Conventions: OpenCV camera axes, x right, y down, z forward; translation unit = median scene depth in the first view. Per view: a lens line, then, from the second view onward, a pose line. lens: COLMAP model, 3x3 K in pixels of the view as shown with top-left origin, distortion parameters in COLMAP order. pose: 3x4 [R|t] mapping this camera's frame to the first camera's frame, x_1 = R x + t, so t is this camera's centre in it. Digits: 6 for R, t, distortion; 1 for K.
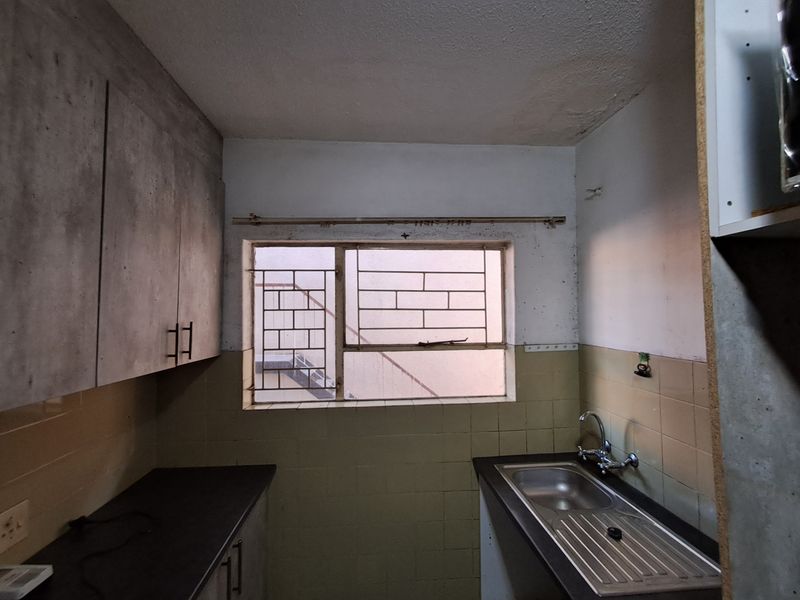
lens RADIAL K [[365.3, 0, 397.8], [0, 365.3, 303.6], [0, 0, 1]] dist [0.003983, 0.000035]
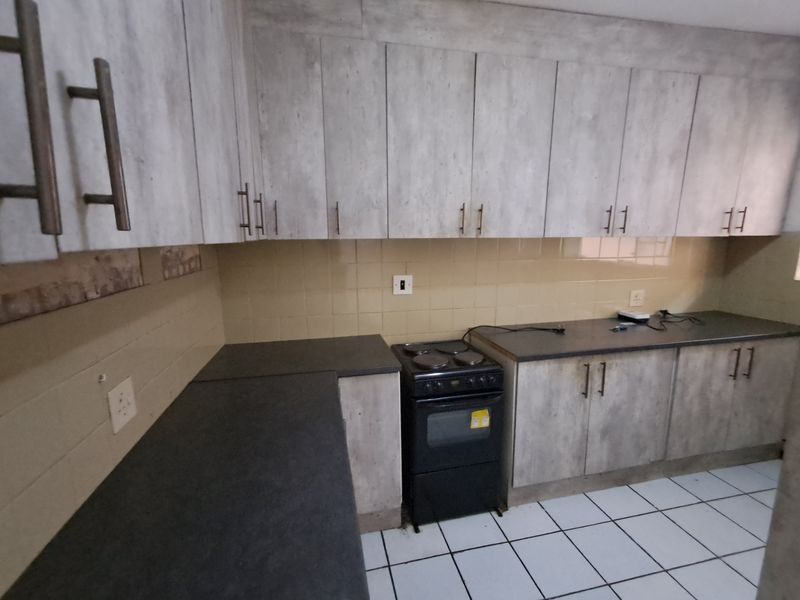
lens RADIAL K [[365.3, 0, 396.9], [0, 365.3, 301.0], [0, 0, 1]] dist [0.003983, 0.000035]
pose [[0.154090, 0.184136, -0.970747, 0.835616], [0.034440, 0.980883, 0.191526, 0.101959], [0.987456, -0.062944, 0.144802, -0.733688]]
